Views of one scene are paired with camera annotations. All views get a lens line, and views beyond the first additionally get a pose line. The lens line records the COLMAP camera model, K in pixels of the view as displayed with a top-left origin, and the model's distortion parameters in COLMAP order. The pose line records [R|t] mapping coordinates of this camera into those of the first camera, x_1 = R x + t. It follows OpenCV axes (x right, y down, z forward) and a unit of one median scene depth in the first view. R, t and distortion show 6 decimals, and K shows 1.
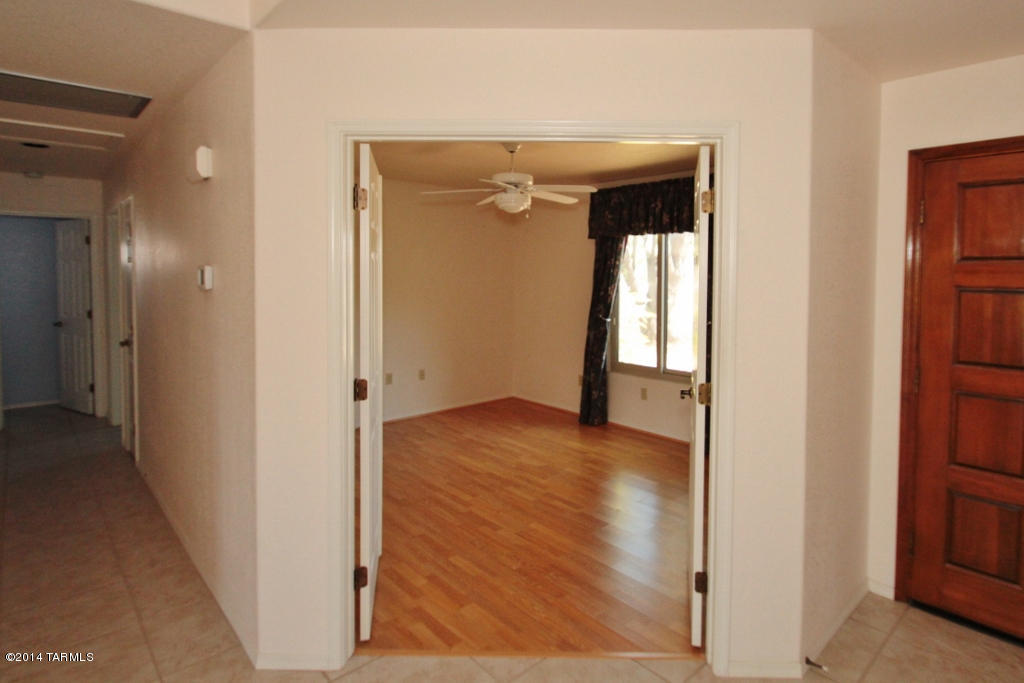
lens RADIAL K [[565.3, 0, 550.7], [0, 565.3, 291.8], [0, 0, 1]] dist [-0.002294, -0.000616]
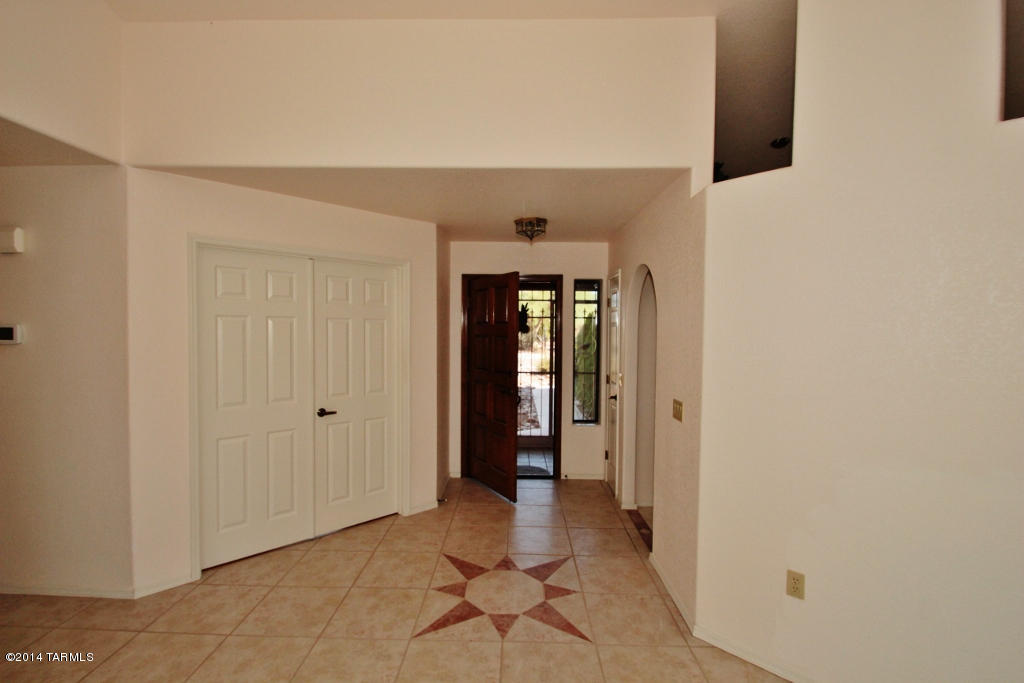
lens RADIAL K [[474.8, 0, 509.6], [0, 474.8, 342.8], [0, 0, 1]] dist [-0.020730, -0.000353]
pose [[0.710009, -0.024234, 0.703776, -0.555248], [0.027722, 0.999595, 0.006453, 0.017200], [-0.703647, 0.014928, 0.710393, -0.463327]]
